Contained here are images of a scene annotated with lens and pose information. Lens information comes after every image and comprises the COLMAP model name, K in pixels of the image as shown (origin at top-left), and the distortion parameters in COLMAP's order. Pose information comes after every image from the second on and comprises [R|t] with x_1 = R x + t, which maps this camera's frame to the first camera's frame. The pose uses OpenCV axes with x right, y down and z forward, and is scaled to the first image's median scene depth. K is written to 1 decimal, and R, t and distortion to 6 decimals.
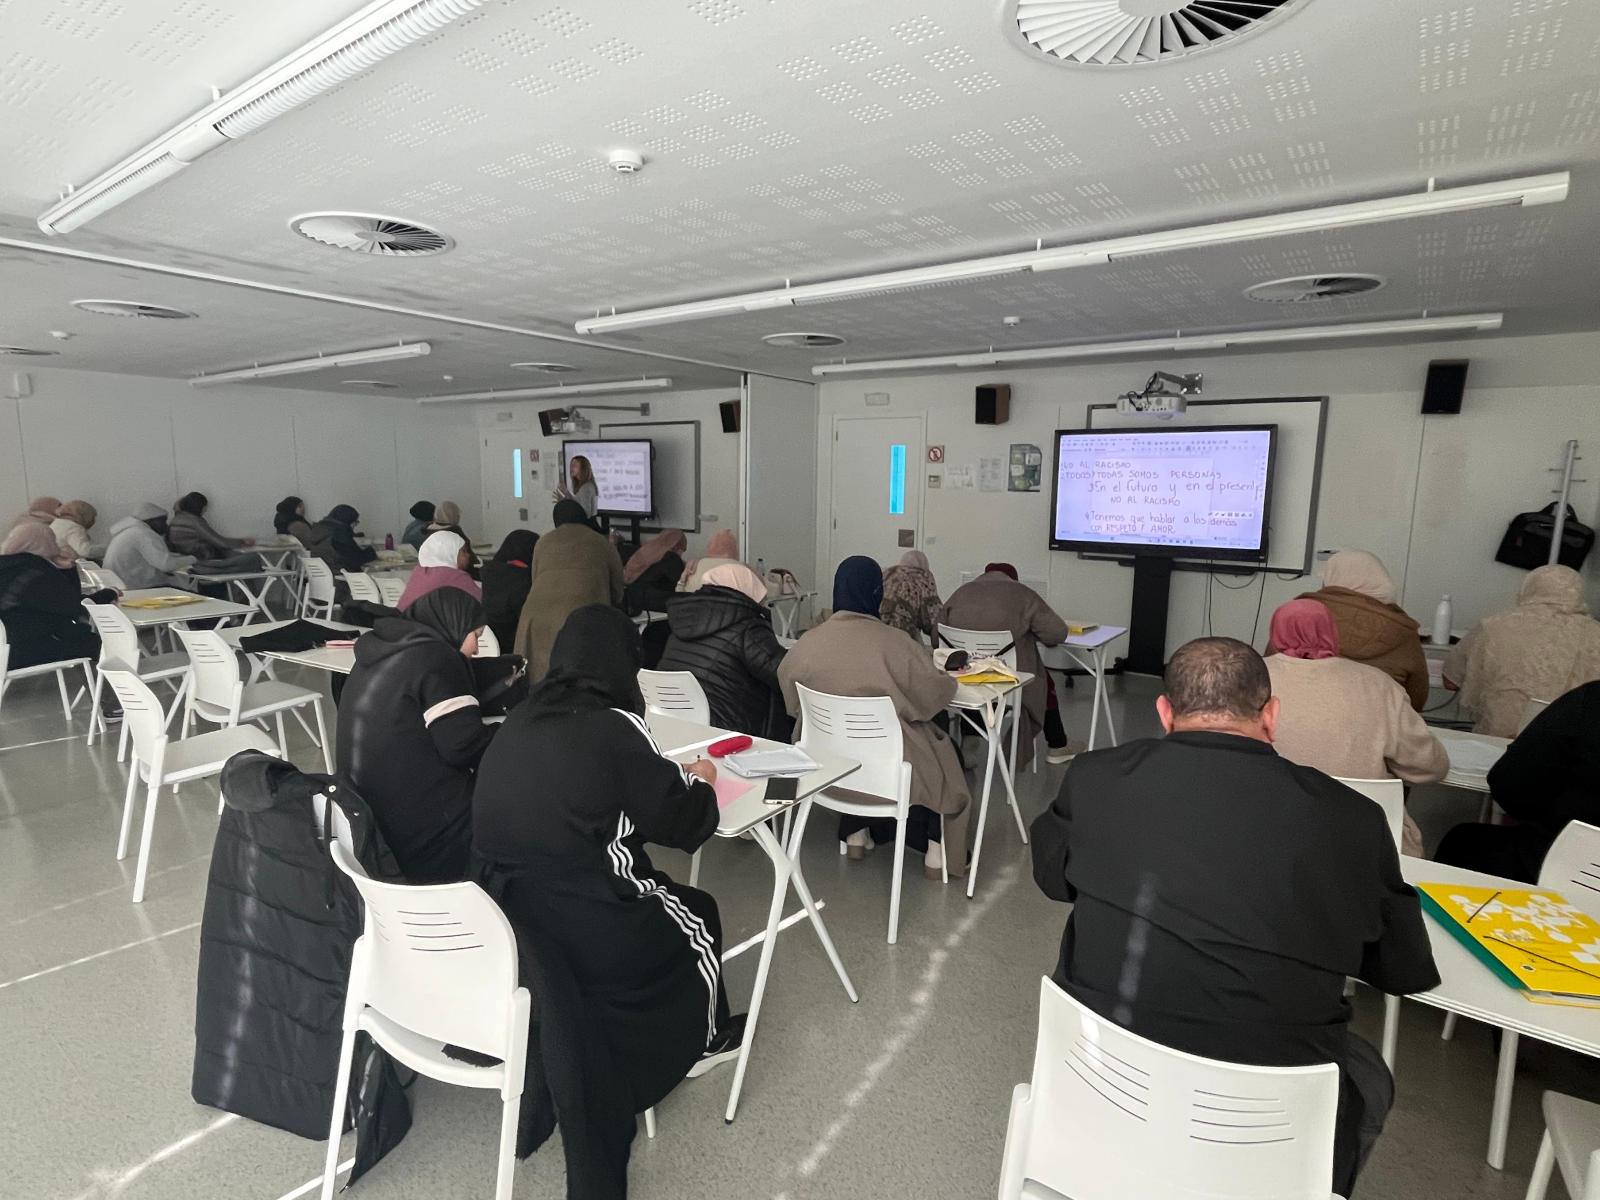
lens RADIAL K [[845.6, 0, 798.7], [0, 845.6, 599.7], [0, 0, 1]] dist [-0.001099, 0.000183]
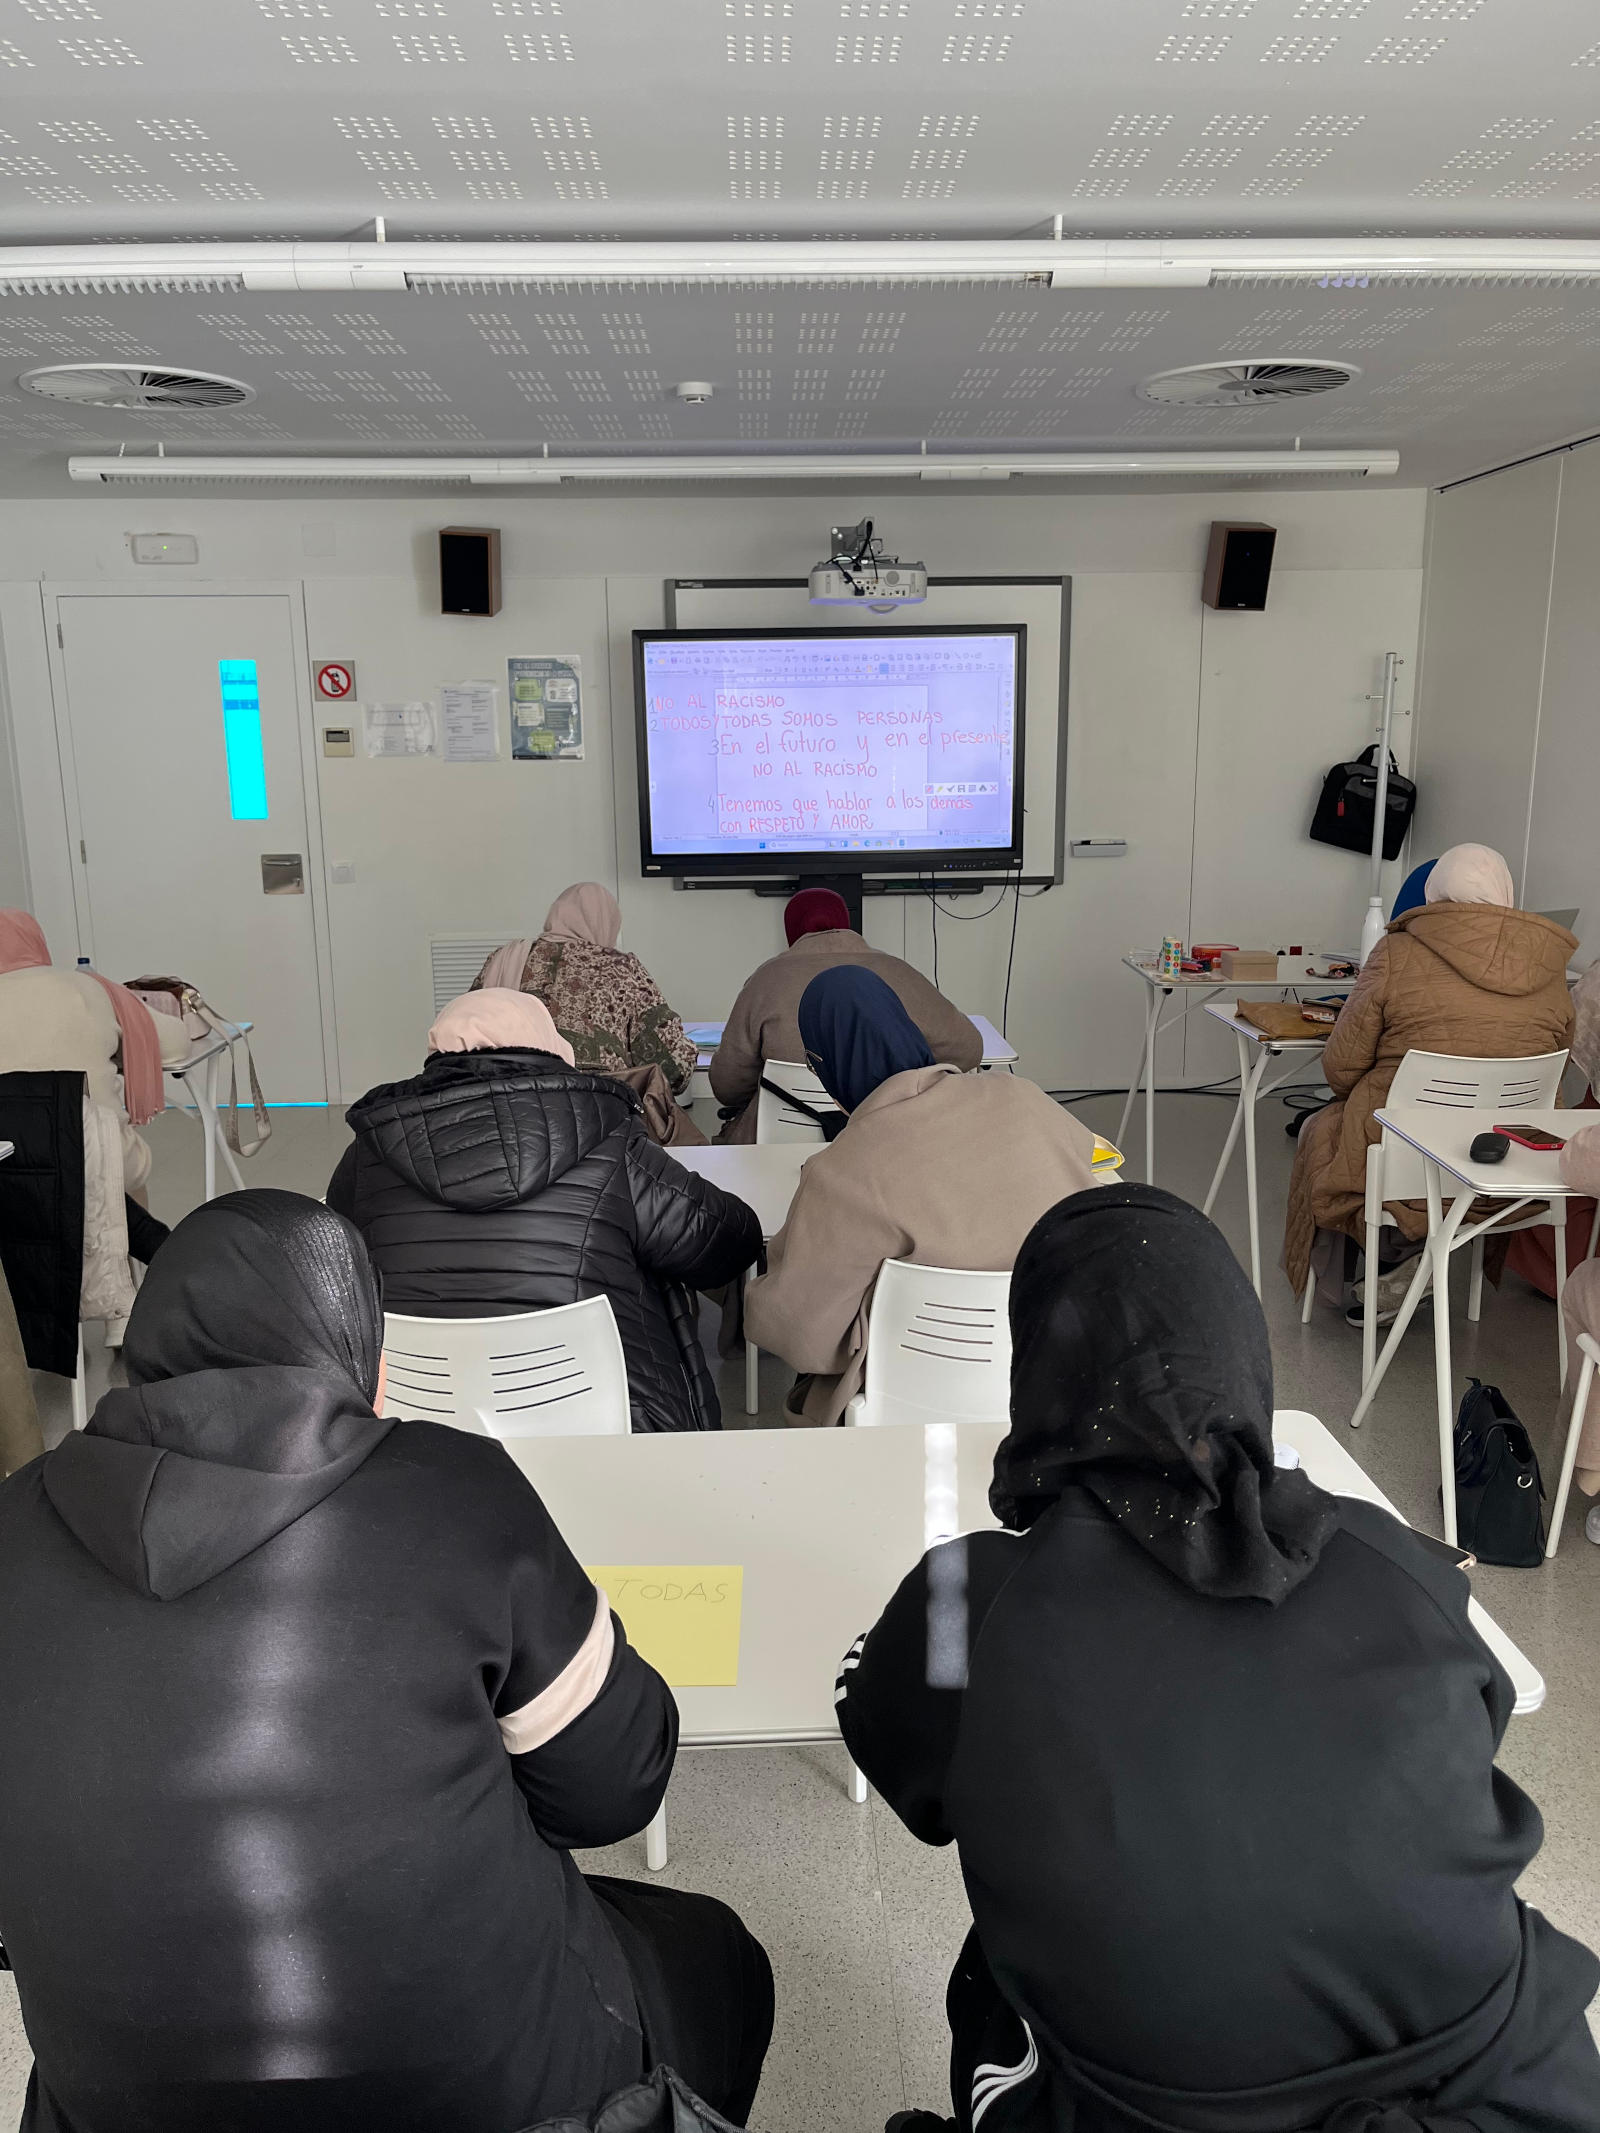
lens RADIAL K [[1618.3, 0, 800.0], [0, 1618.3, 1066.5], [0, 0, 1]] dist [0.071047, -0.105532]
pose [[0.786065, -0.150389, 0.599571, -0.352093], [0.111051, 0.988530, 0.102358, -0.056804], [-0.608087, -0.013877, 0.793749, 0.292860]]
